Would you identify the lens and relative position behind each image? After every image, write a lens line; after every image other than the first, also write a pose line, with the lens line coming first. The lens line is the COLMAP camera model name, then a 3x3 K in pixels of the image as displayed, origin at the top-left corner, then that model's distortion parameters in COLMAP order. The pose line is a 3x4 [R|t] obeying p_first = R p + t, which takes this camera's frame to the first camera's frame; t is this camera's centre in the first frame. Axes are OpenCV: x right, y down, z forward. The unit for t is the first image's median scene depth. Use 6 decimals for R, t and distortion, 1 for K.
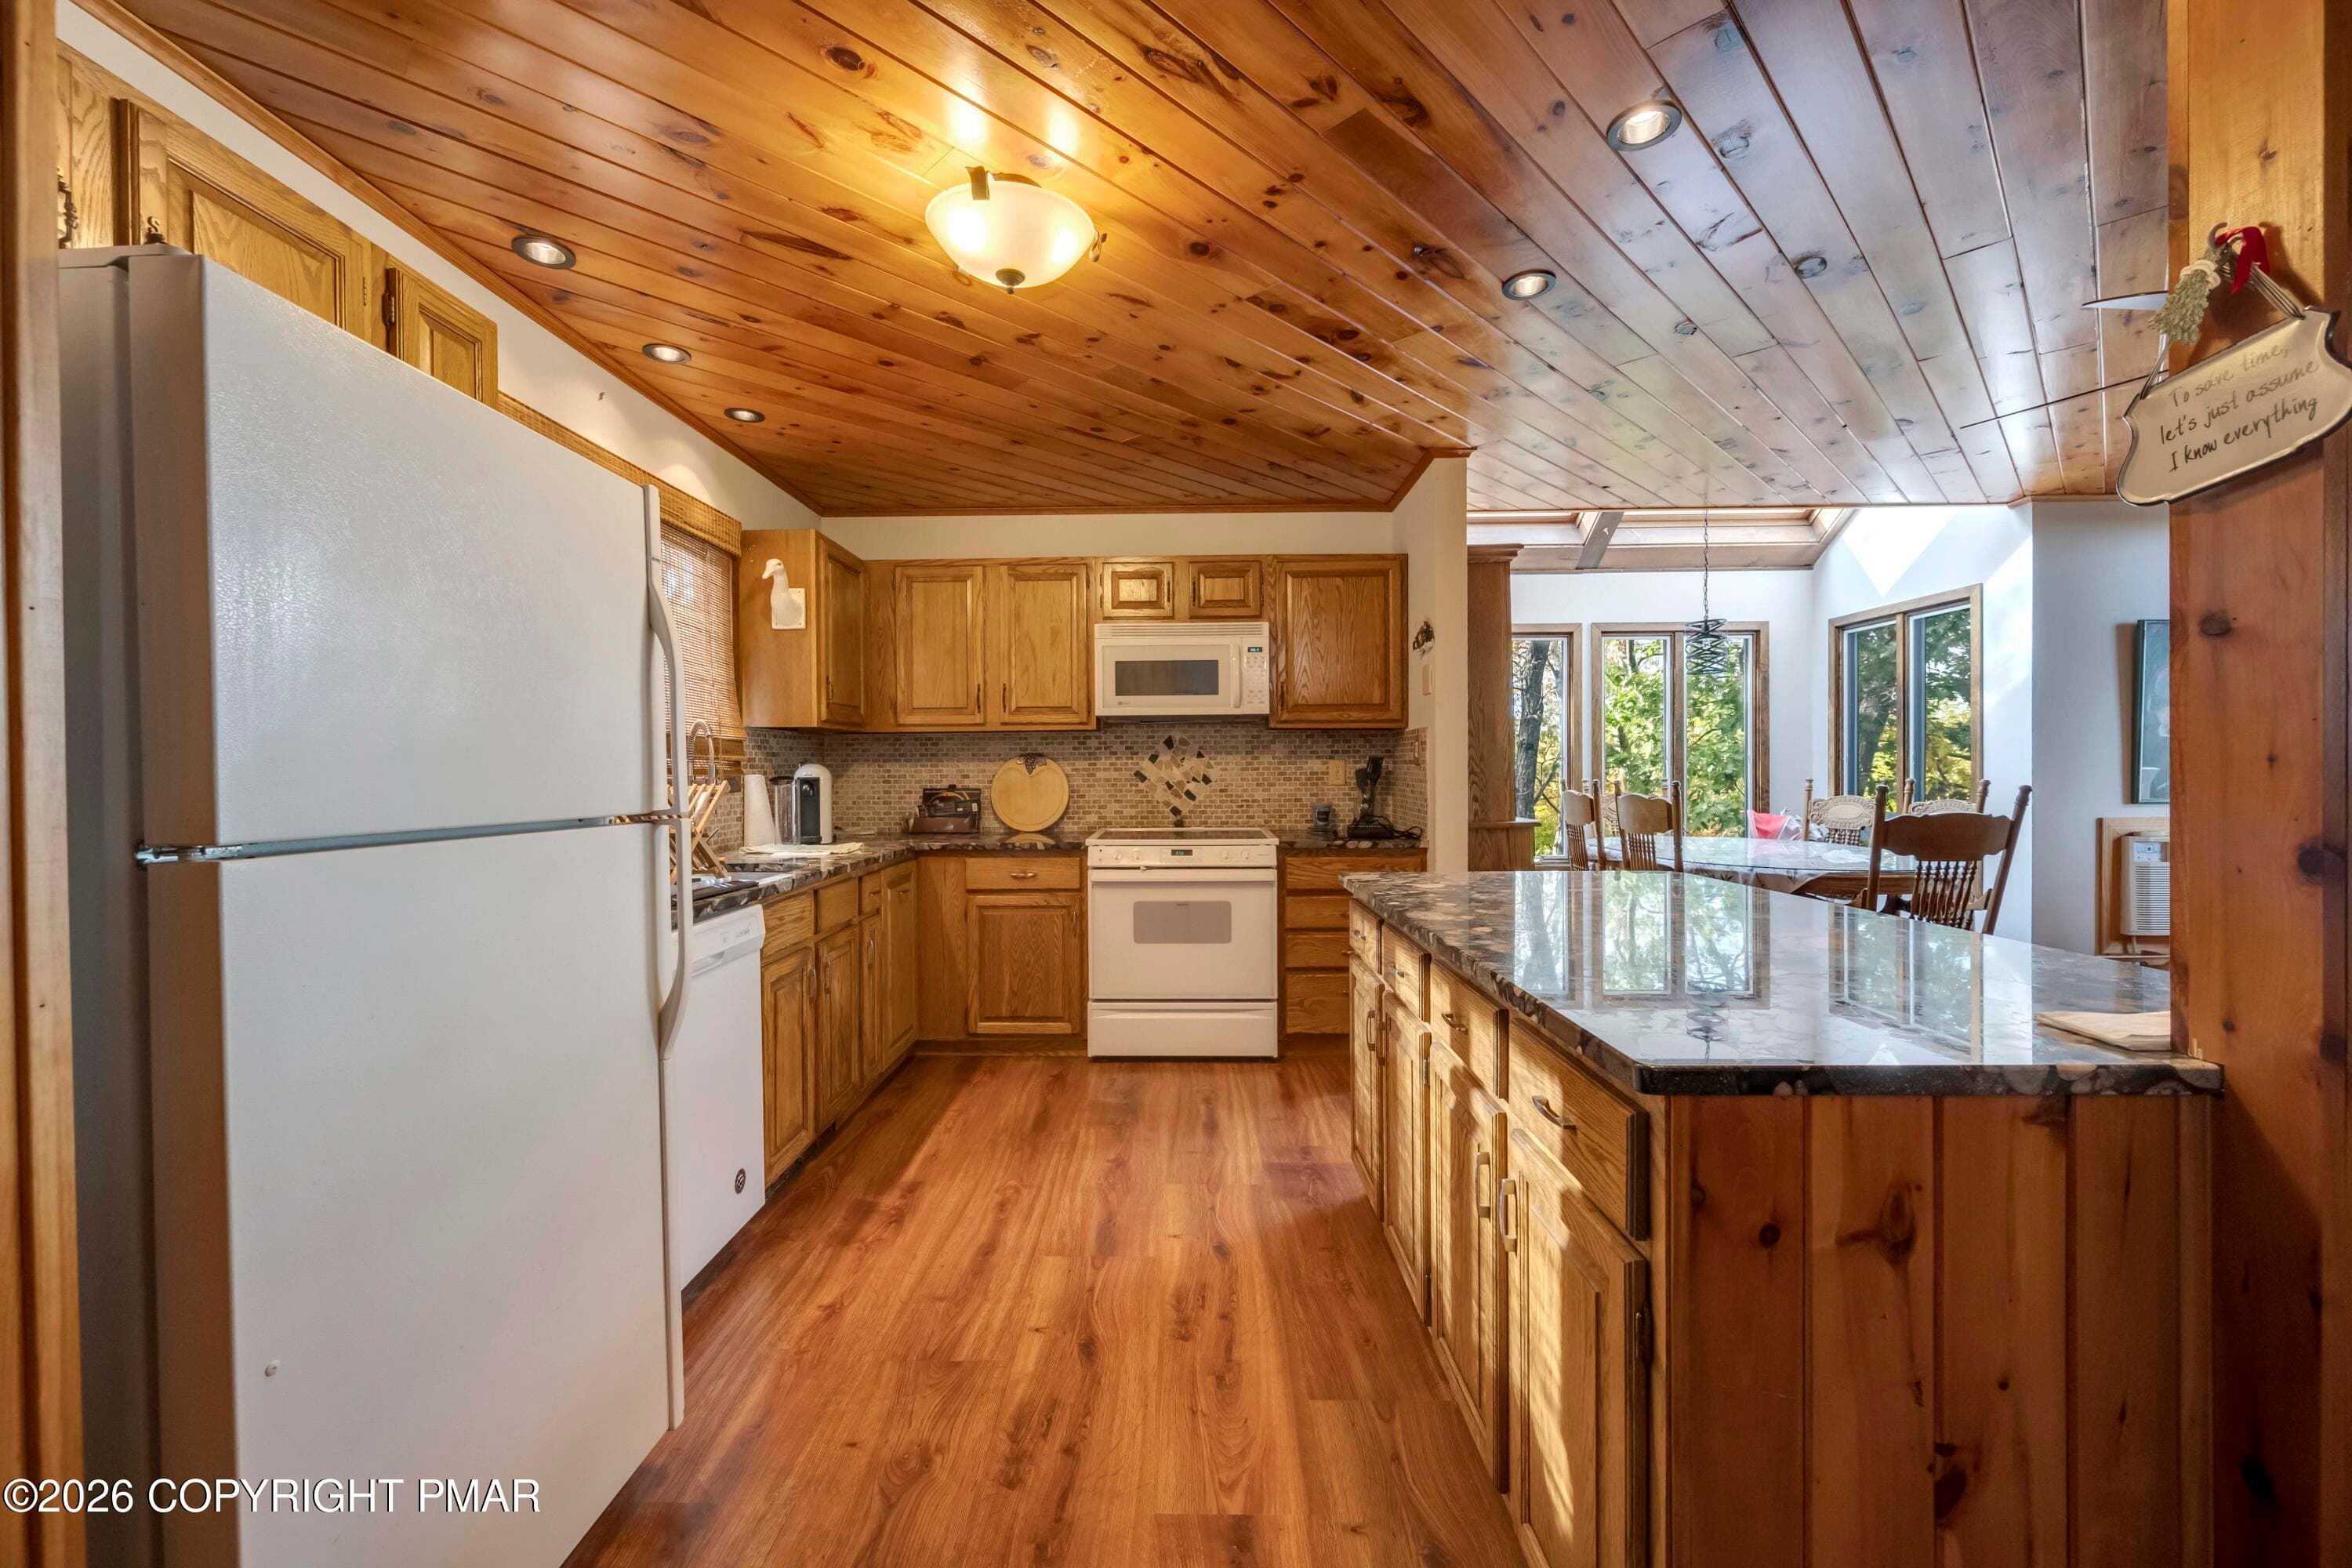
lens RADIAL K [[930.3, 0, 1177.7], [0, 930.3, 780.7], [0, 0, 1]] dist [-0.000826, -0.000242]
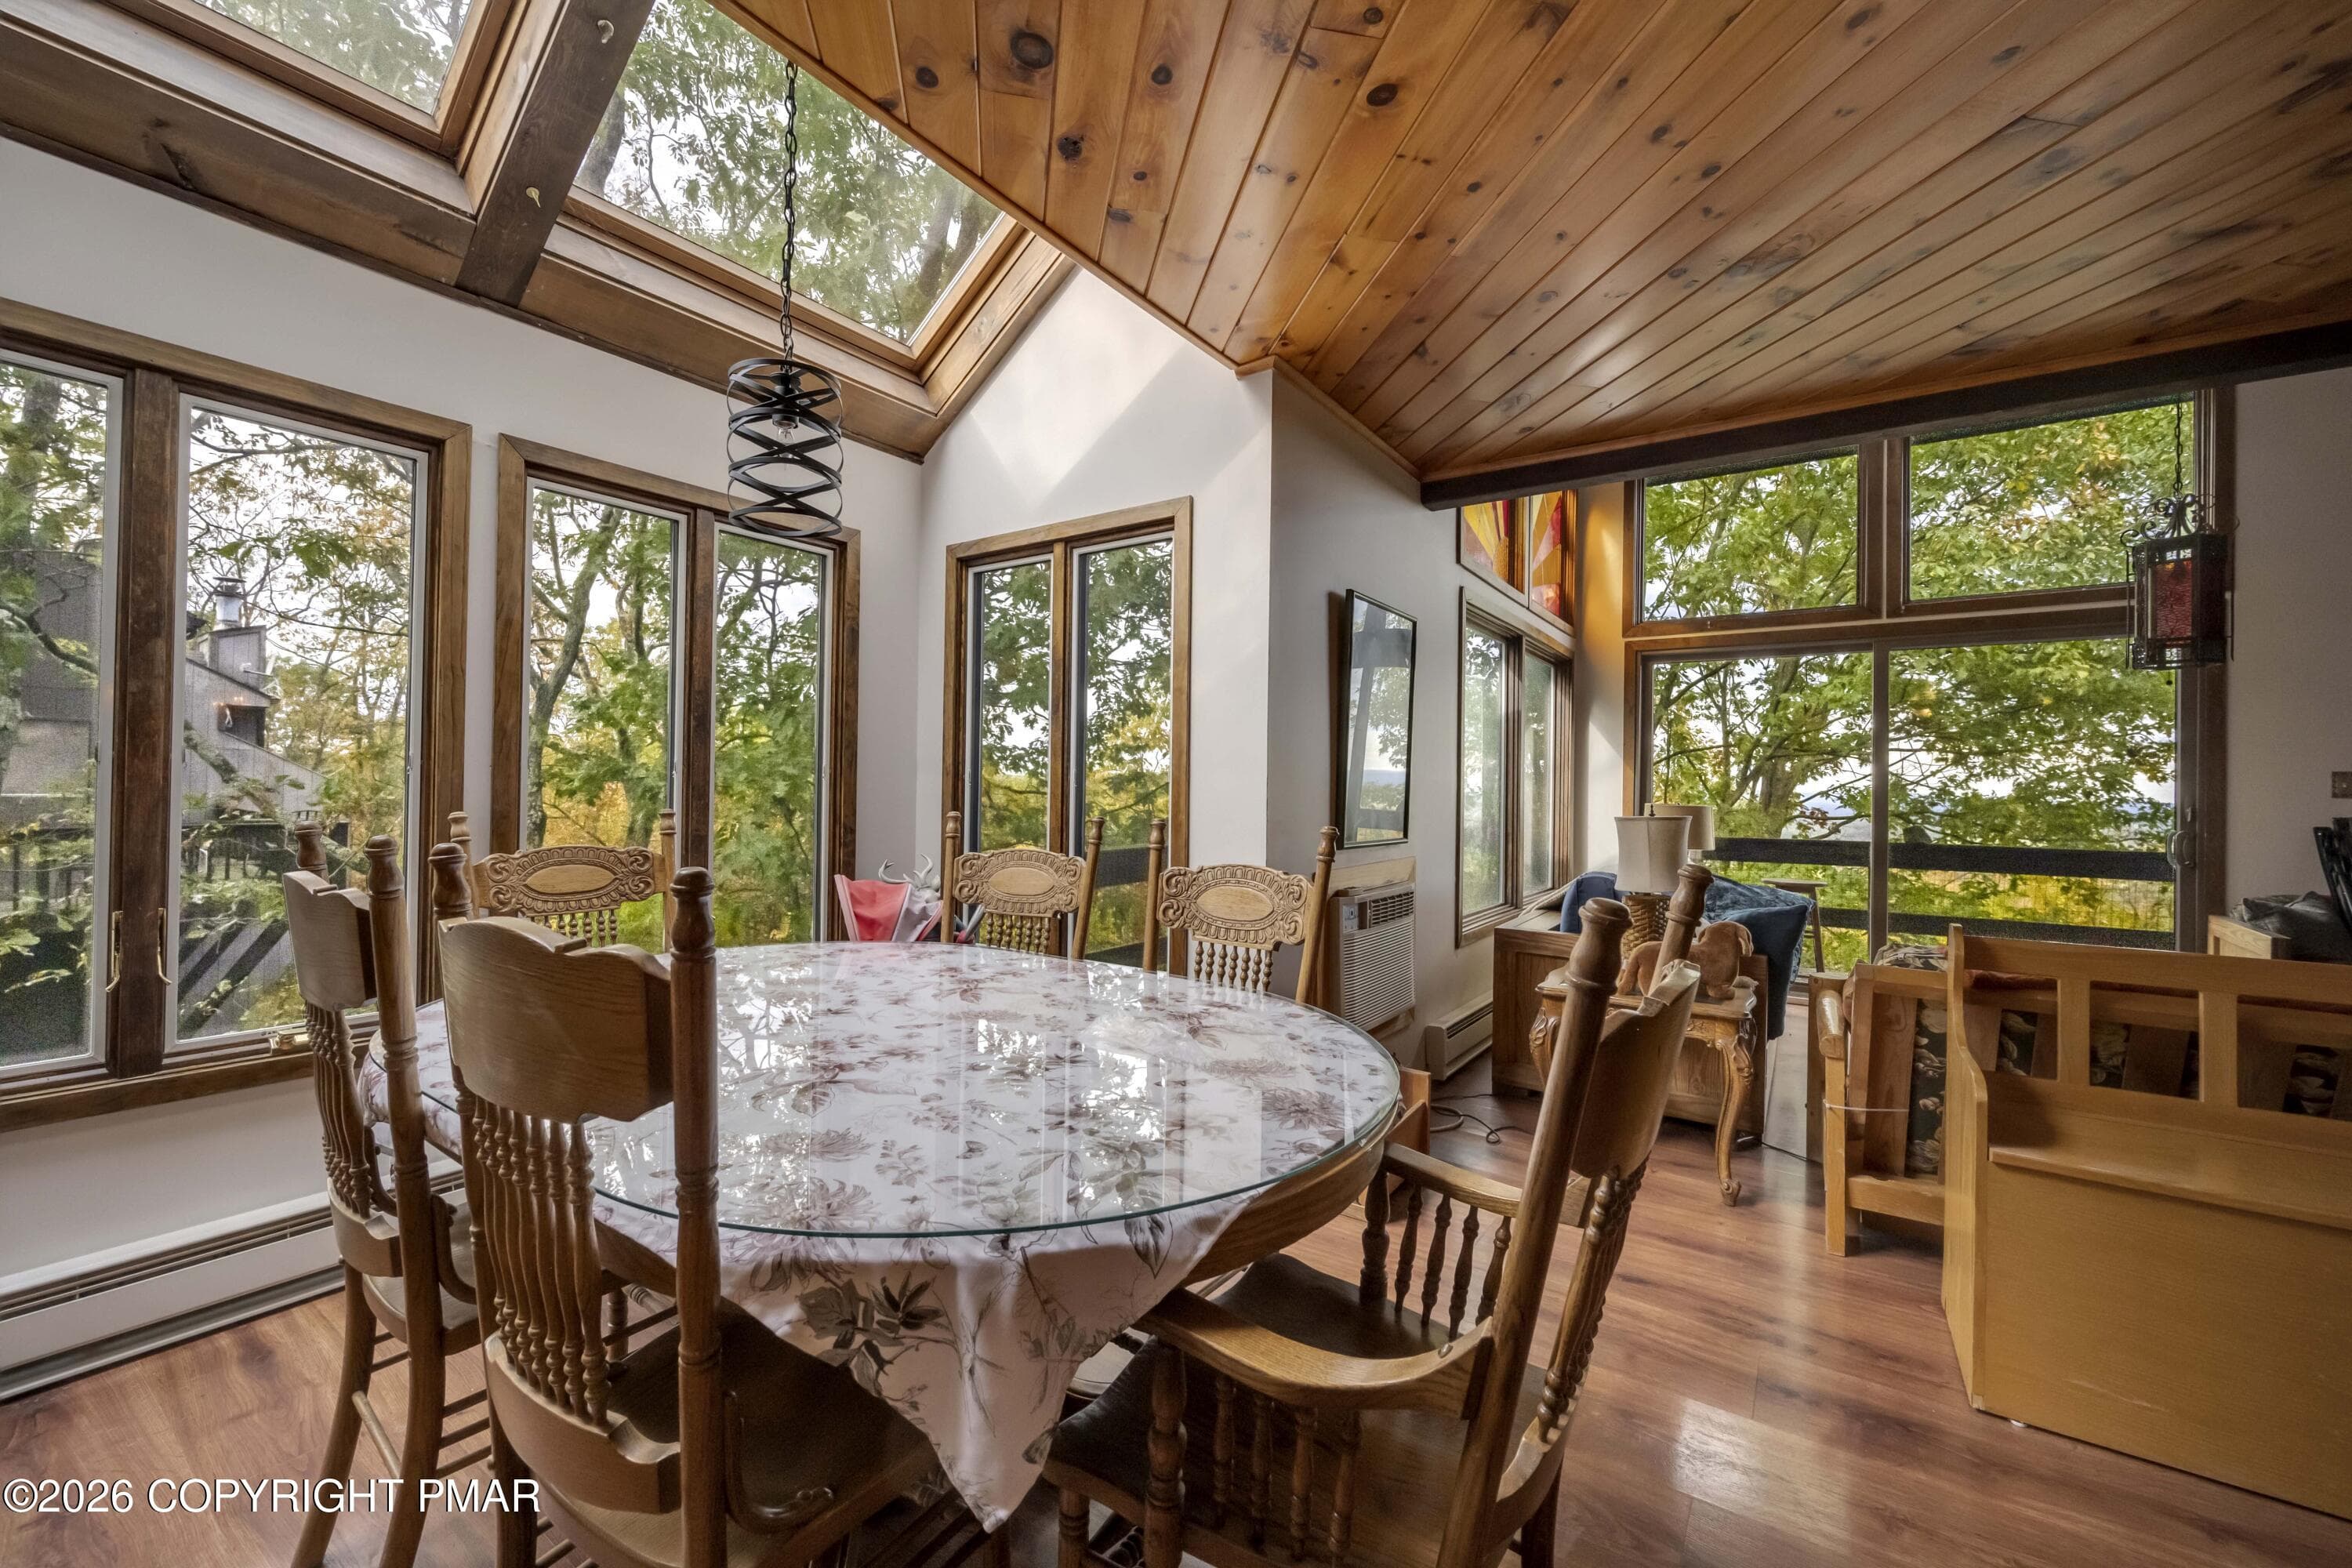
lens RADIAL K [[930.3, 0, 1164.6], [0, 930.3, 777.5], [0, 0, 1]] dist [-0.000826, -0.000242]
pose [[0.569723, 0.021049, 0.821567, 0.431225], [-0.008158, 0.999768, -0.019958, -0.017666], [-0.821796, 0.004668, 0.569762, 0.812387]]
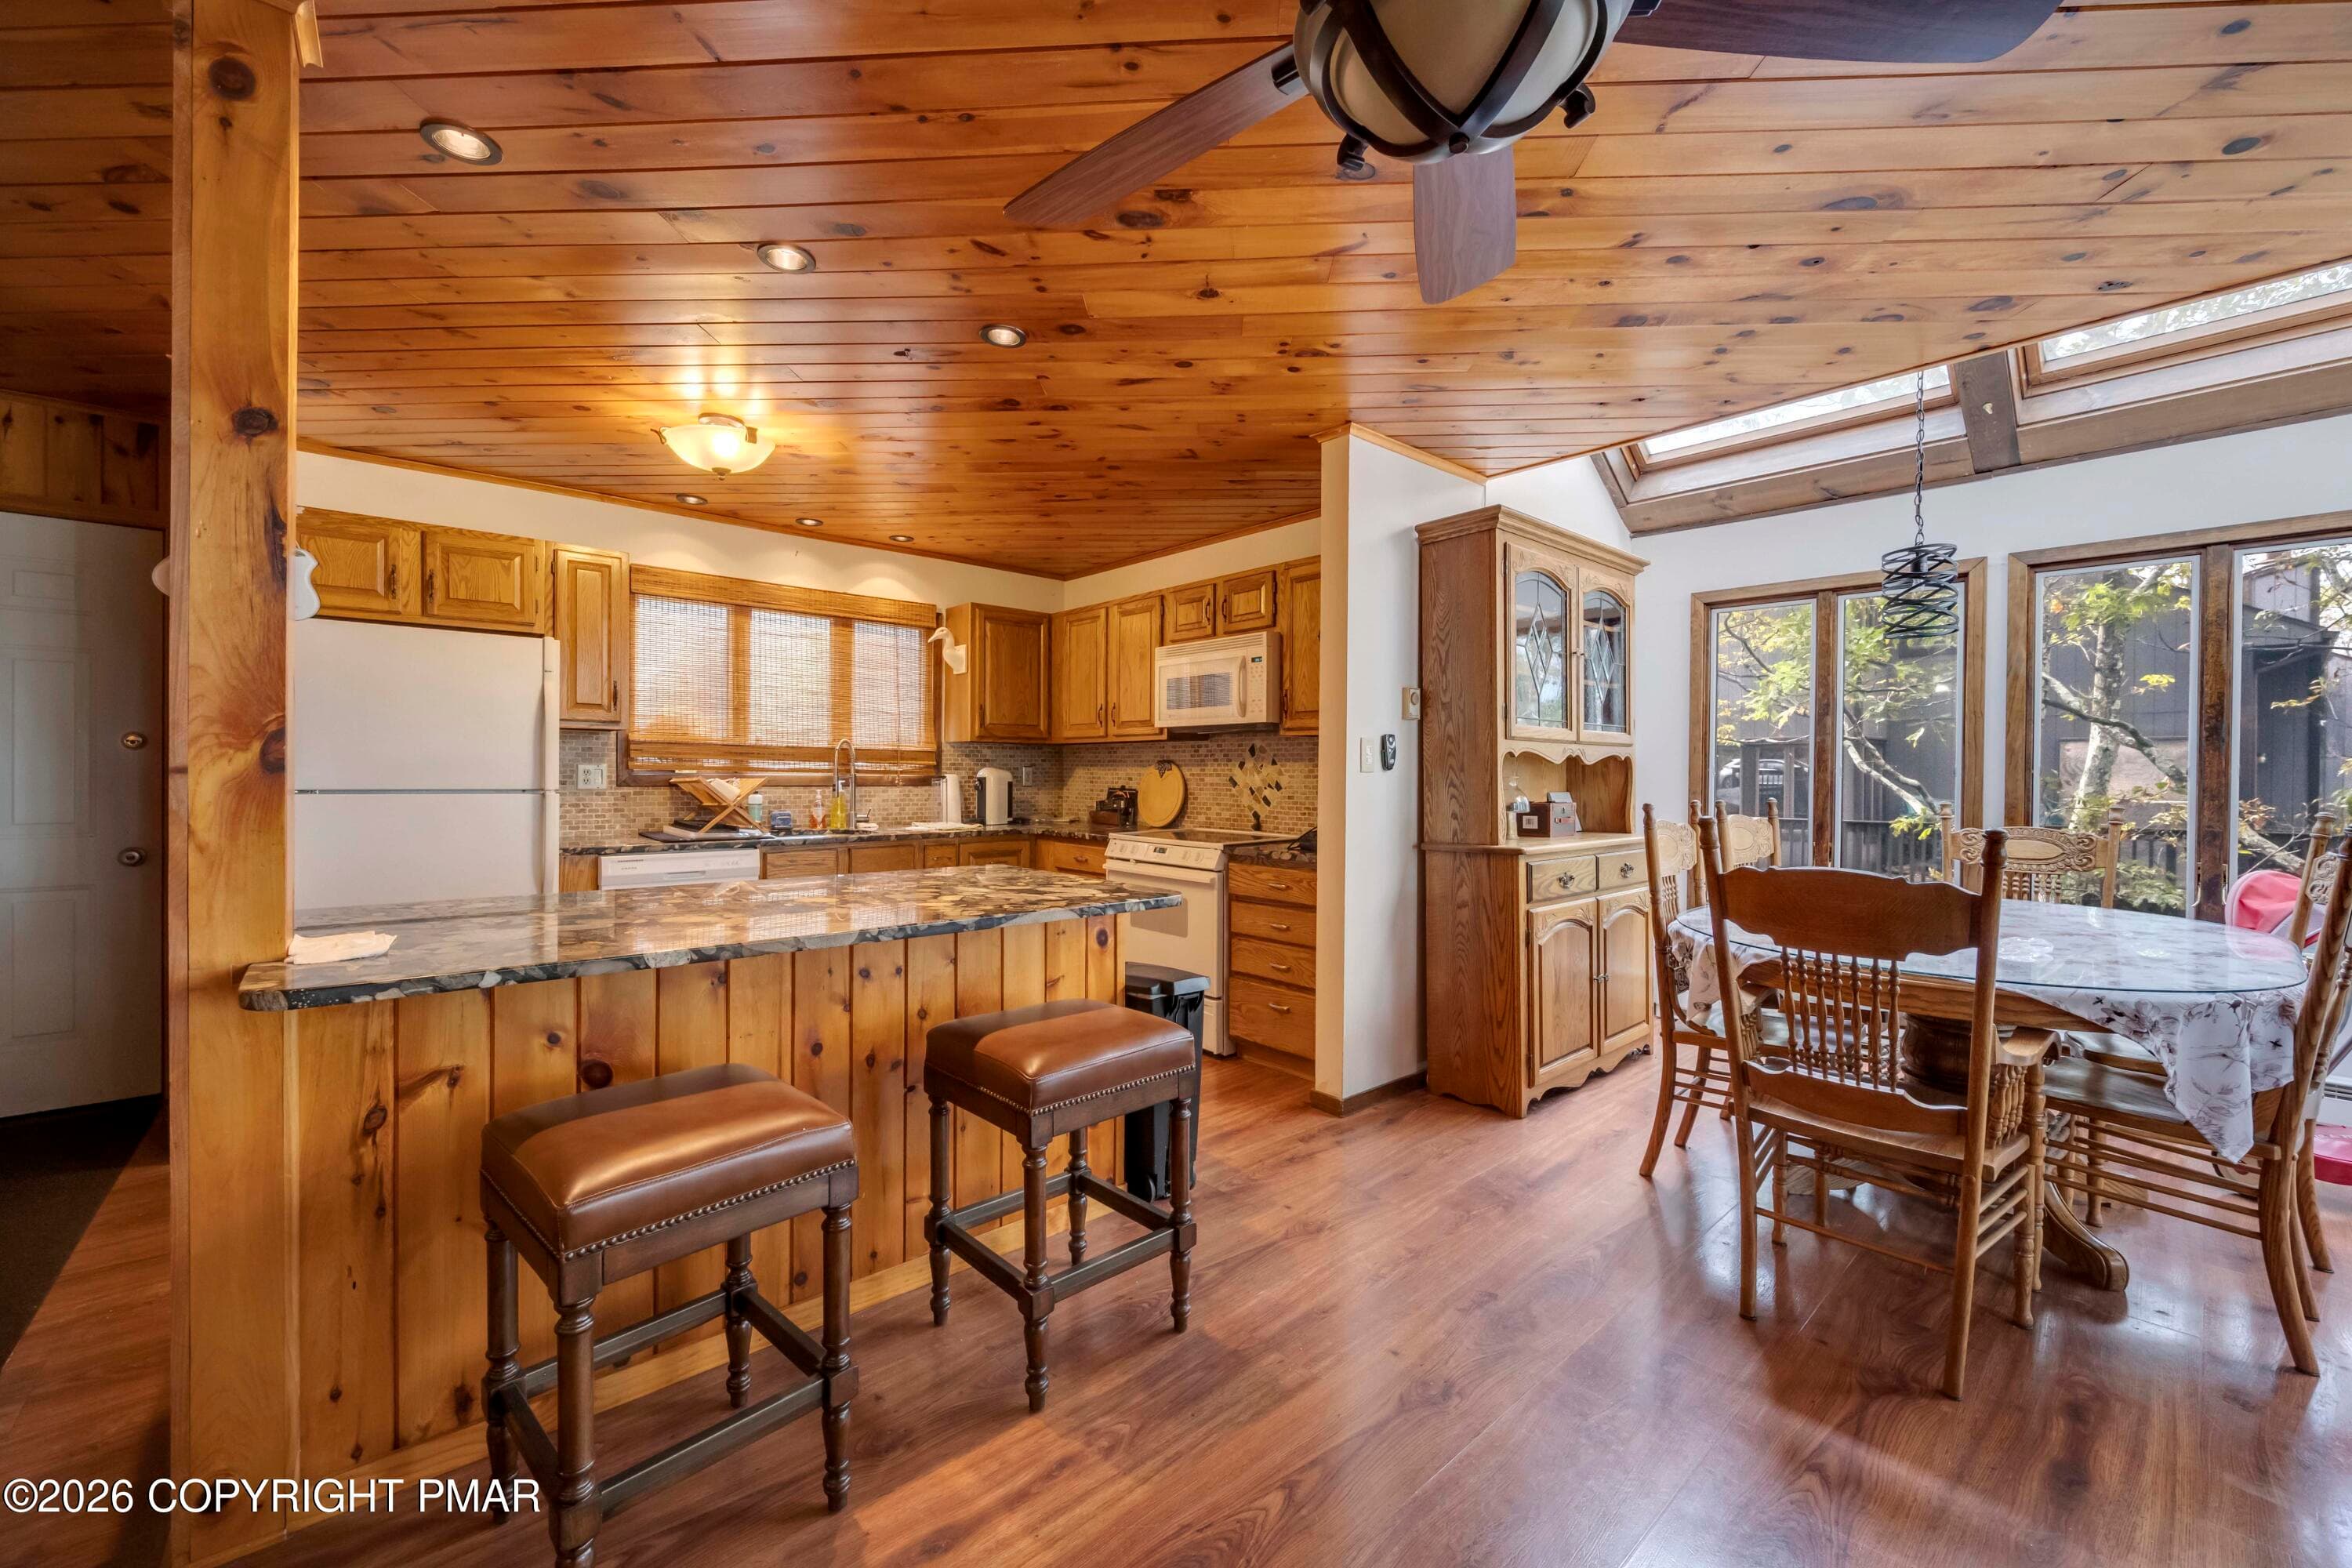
lens RADIAL K [[930.3, 0, 1182.5], [0, 930.3, 777.8], [0, 0, 1]] dist [-0.000826, -0.000242]
pose [[0.674603, 0.017619, -0.737971, 0.829754], [-0.023563, 0.999720, 0.002329, -0.012190], [0.737805, 0.015818, 0.674829, 0.267023]]
